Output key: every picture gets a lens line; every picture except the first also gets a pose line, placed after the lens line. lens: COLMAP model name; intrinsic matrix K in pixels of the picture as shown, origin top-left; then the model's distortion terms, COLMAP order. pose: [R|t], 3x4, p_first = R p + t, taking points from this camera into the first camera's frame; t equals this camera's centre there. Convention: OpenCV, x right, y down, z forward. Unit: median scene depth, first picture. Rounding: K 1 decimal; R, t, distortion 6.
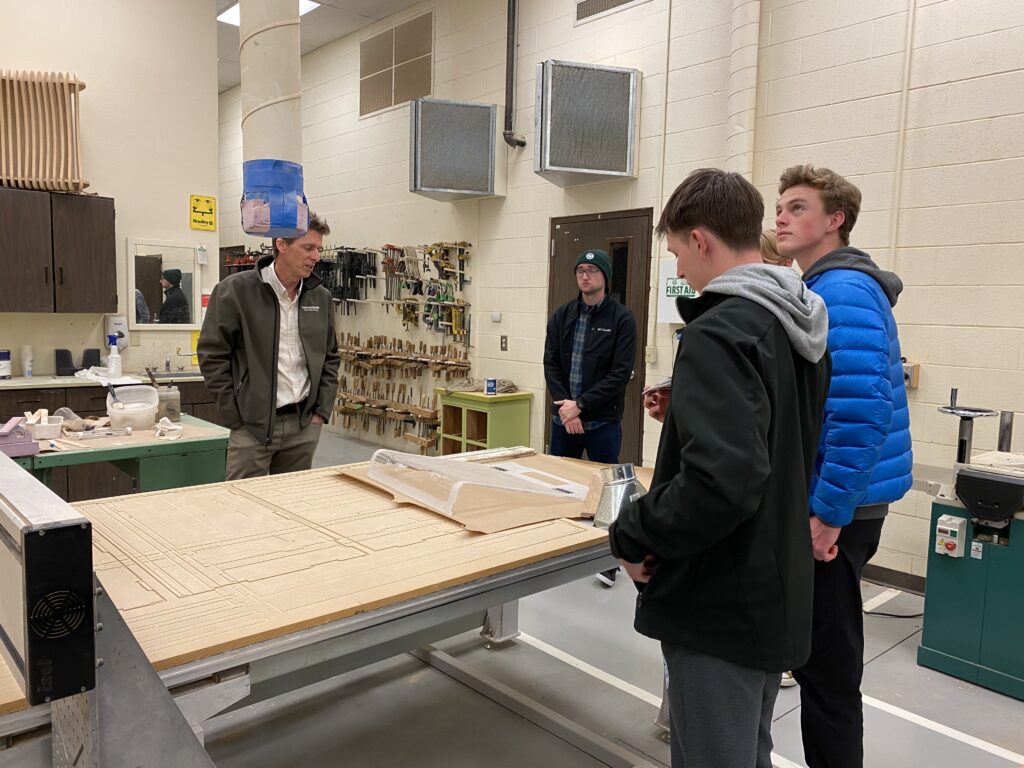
lens RADIAL K [[788.9, 0, 512.0], [0, 788.9, 384.0], [0, 0, 1]] dist [-0.001018, -0.001963]
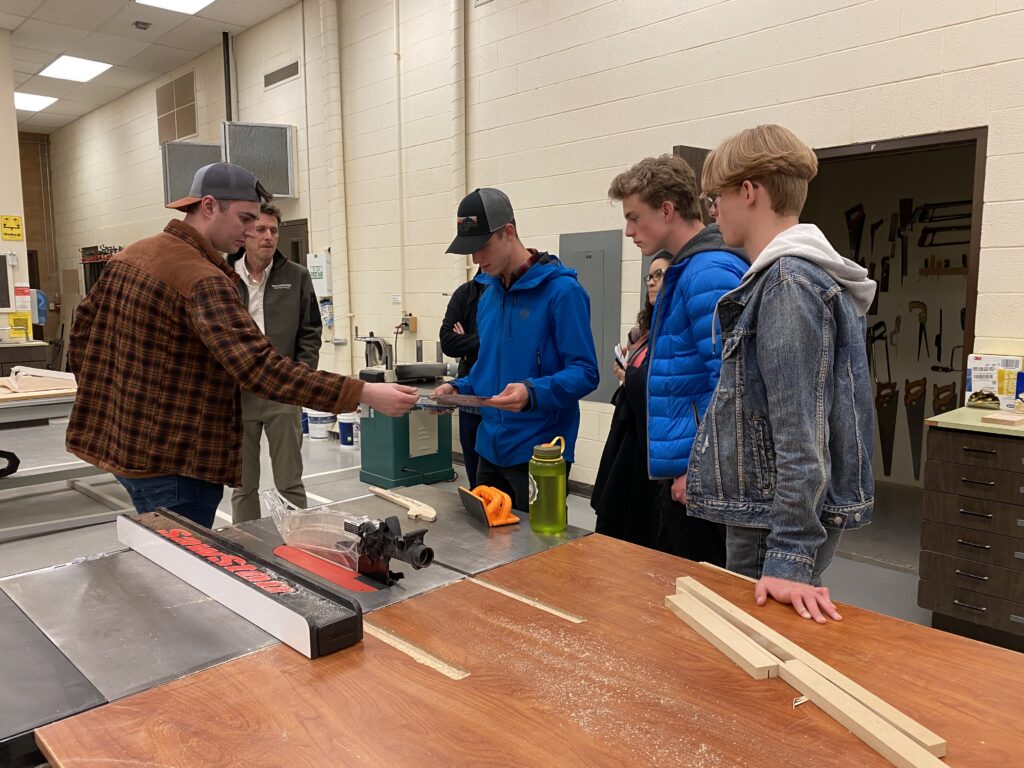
lens RADIAL K [[788.9, 0, 512.0], [0, 788.9, 384.0], [0, 0, 1]] dist [-0.001018, -0.001963]
pose [[0.998681, -0.032311, 0.039914, 0.454207], [0.031644, 0.999351, 0.017220, 0.065475], [-0.040445, -0.015934, 0.999055, -0.453405]]
